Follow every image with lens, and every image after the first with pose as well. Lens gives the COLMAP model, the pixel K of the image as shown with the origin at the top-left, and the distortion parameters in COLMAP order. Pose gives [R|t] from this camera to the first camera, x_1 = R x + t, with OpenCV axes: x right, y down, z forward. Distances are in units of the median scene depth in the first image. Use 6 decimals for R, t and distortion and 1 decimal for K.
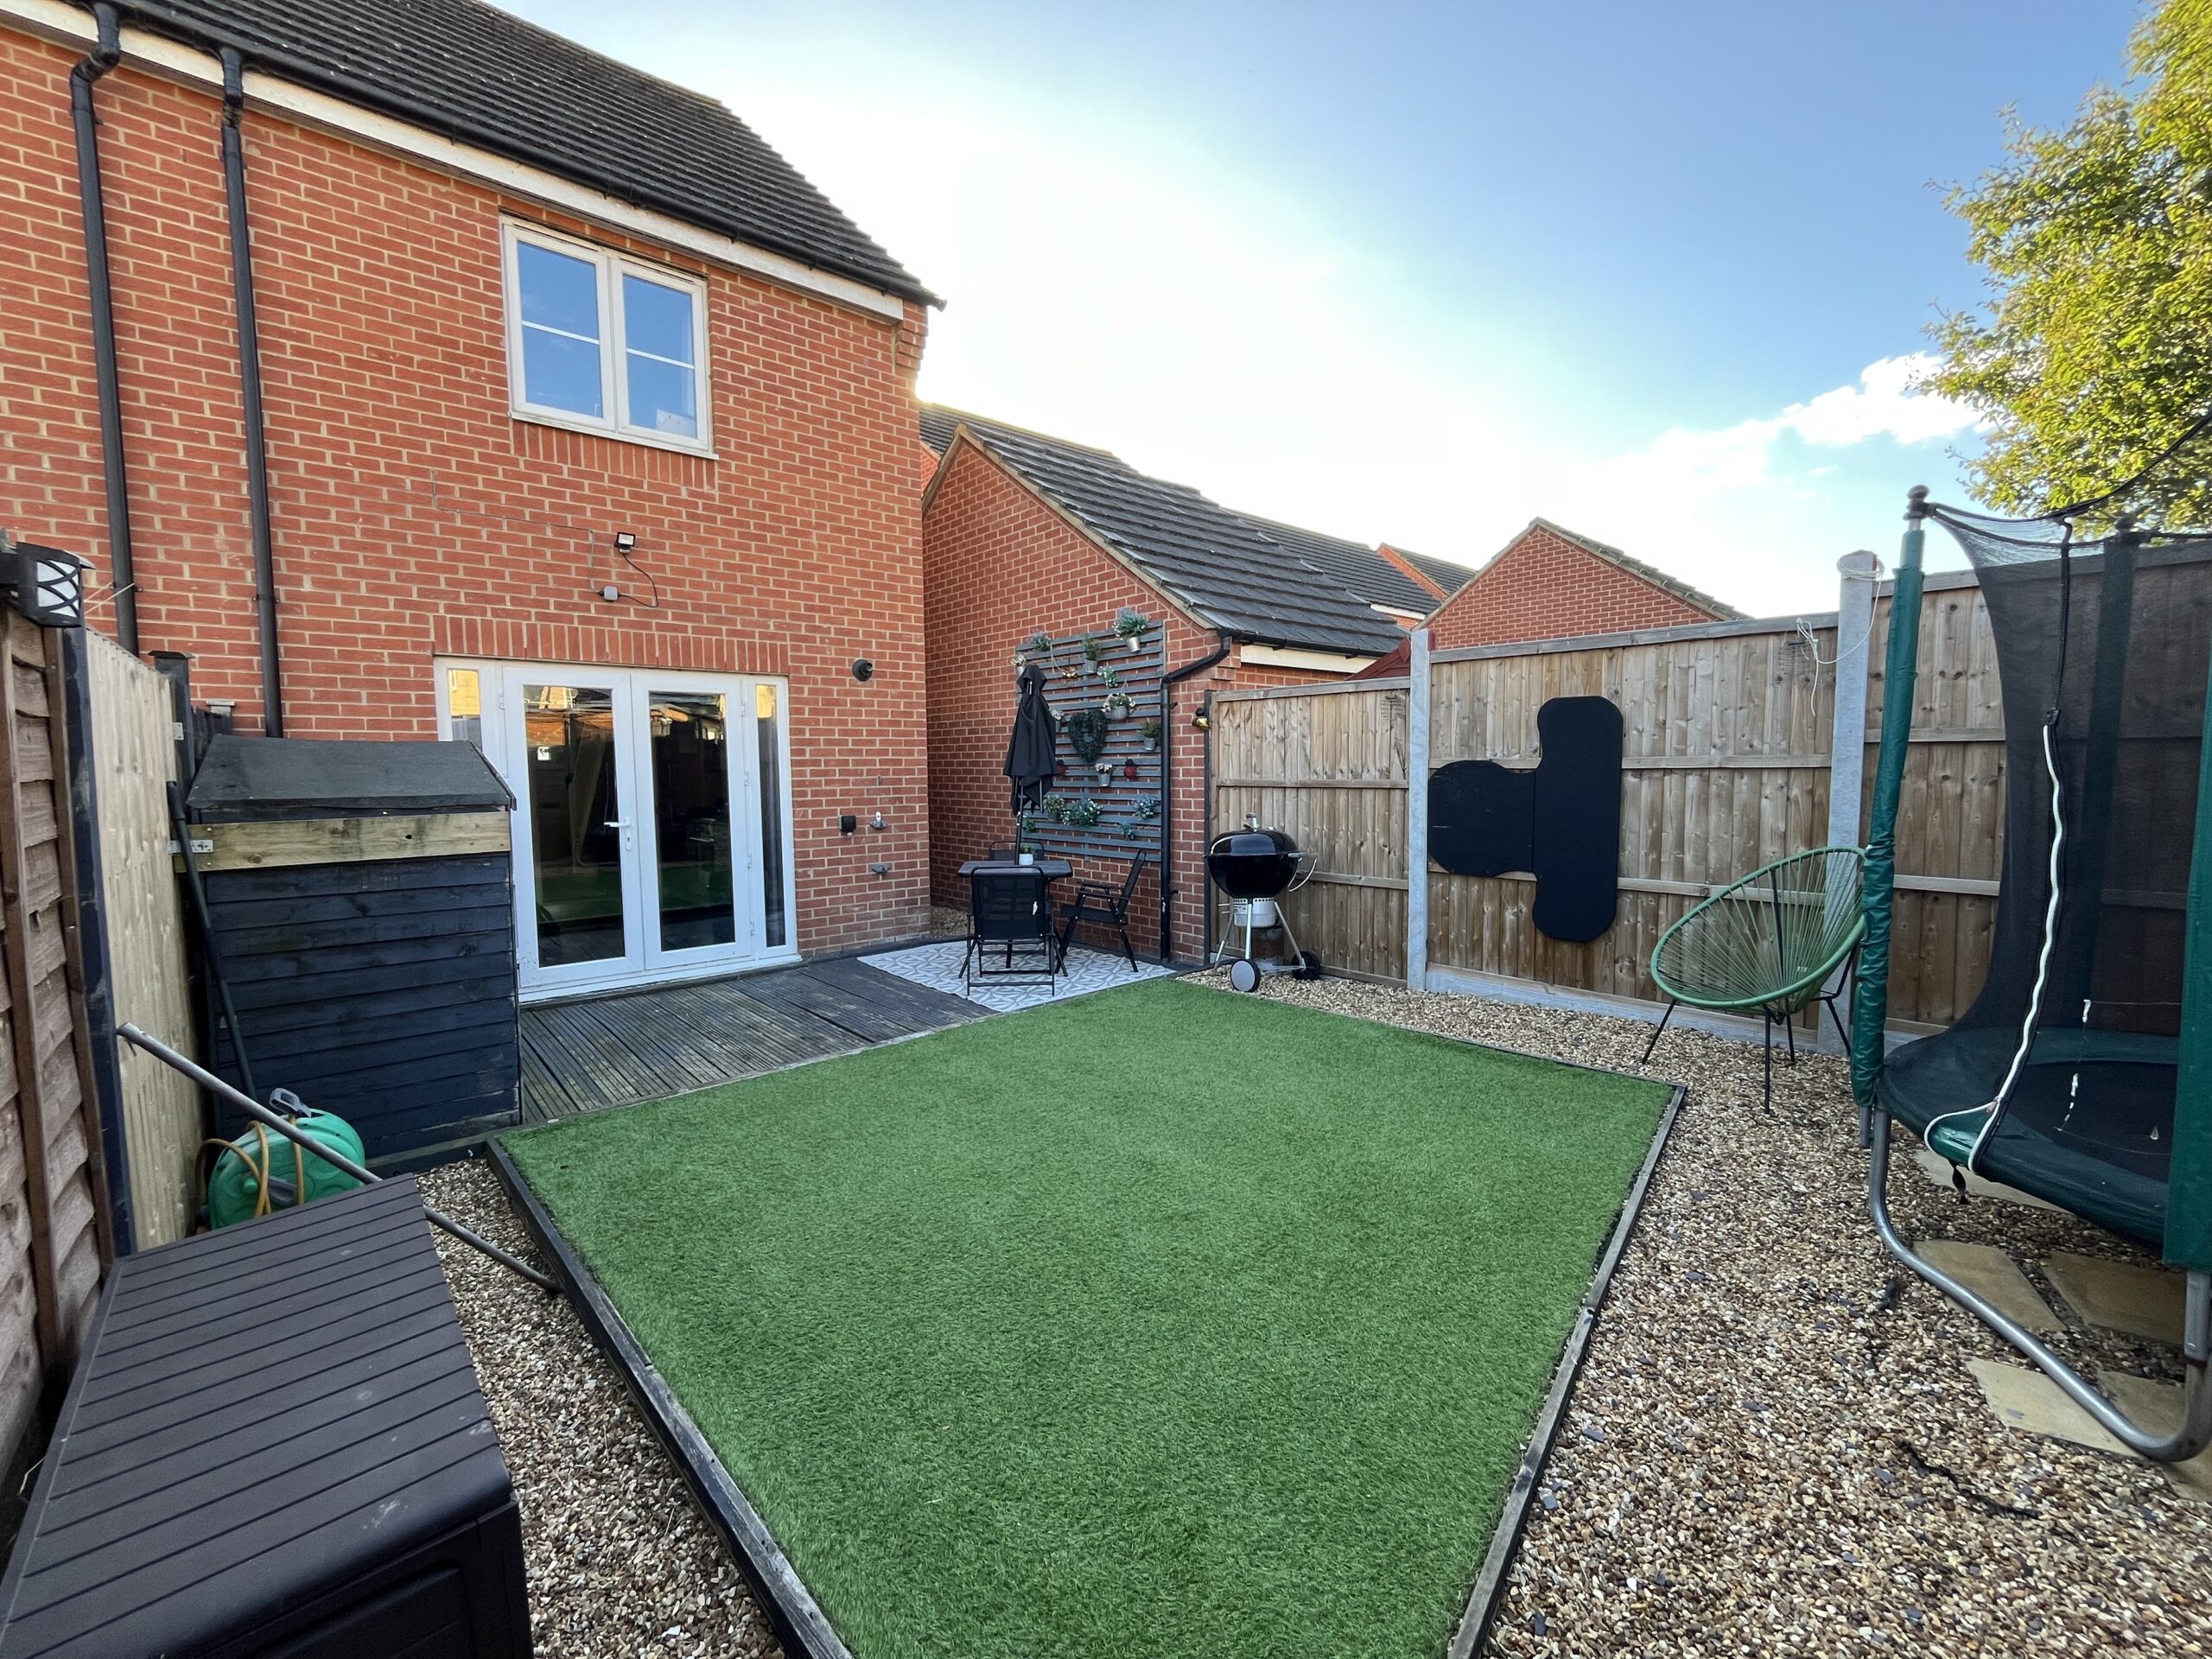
lens RADIAL K [[892.8, 0, 1098.0], [0, 892.8, 830.5], [0, 0, 1]] dist [-0.015348, 0.000756]
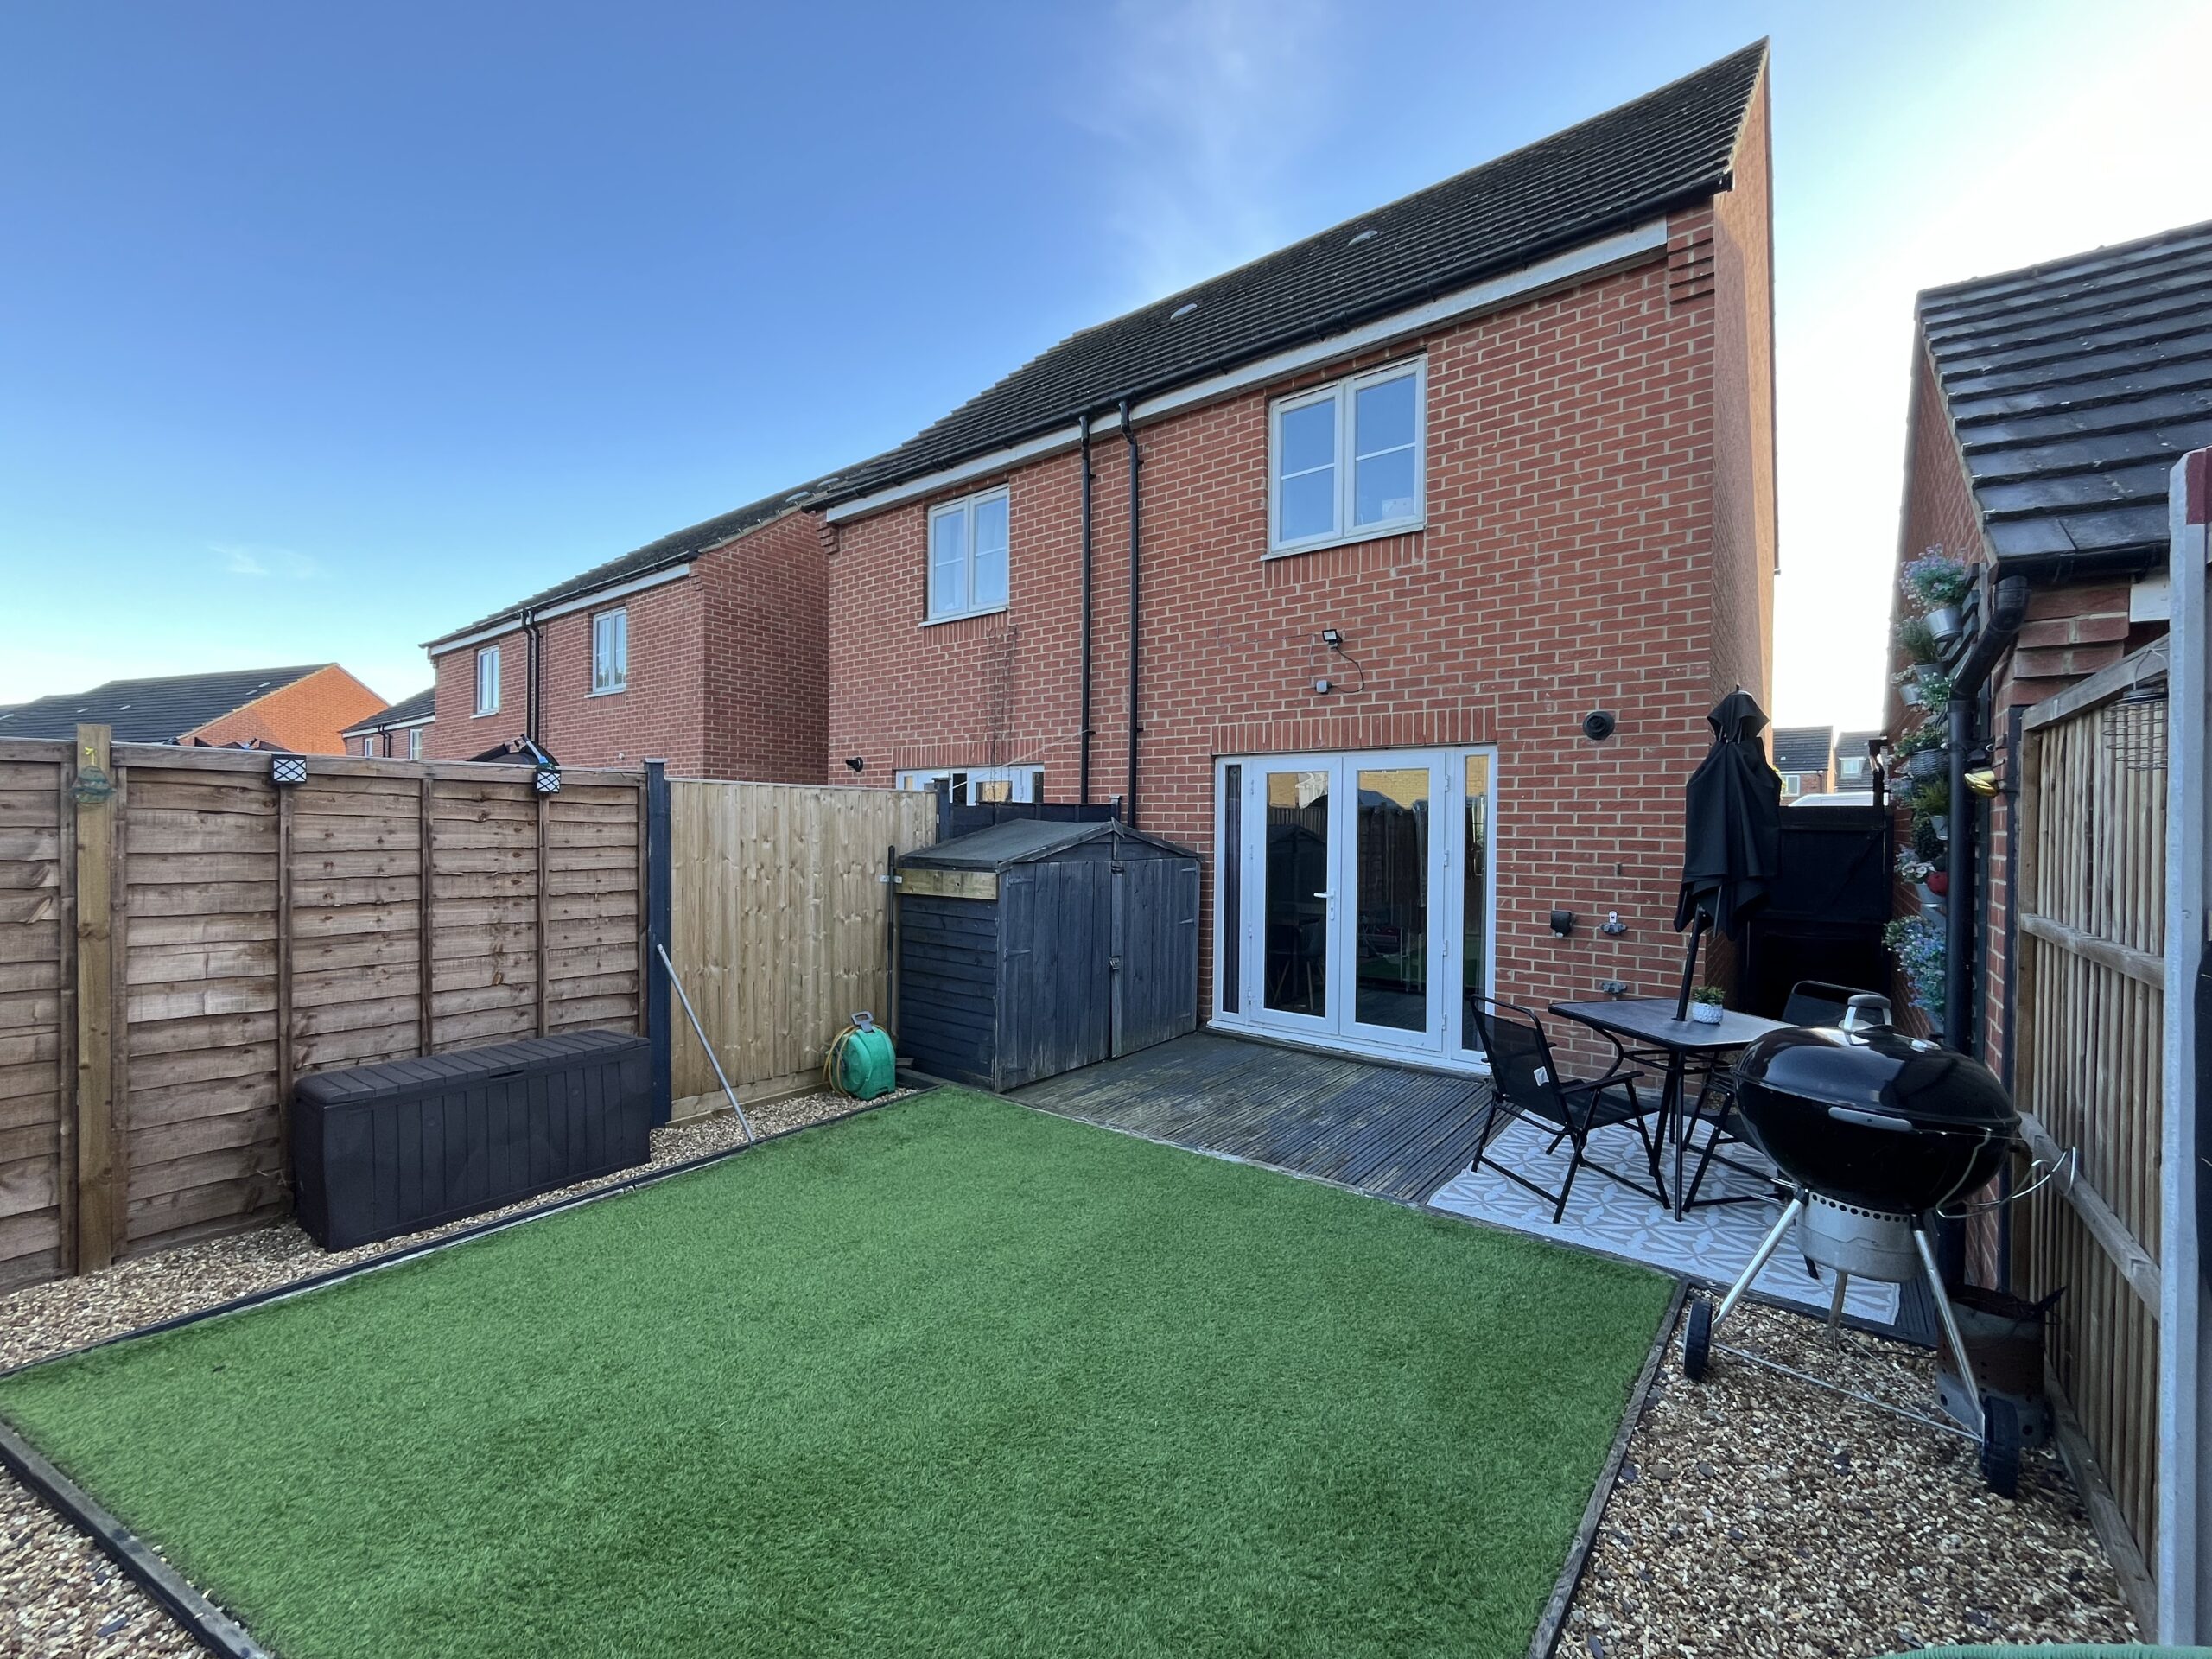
lens RADIAL K [[892.8, 0, 1098.0], [0, 892.8, 830.5], [0, 0, 1]] dist [-0.015348, 0.000756]
pose [[0.183918, 0.016808, -0.982798, 0.469569], [-0.083642, 0.996495, 0.001390, -0.061924], [0.979377, 0.081947, 0.184679, 0.504575]]
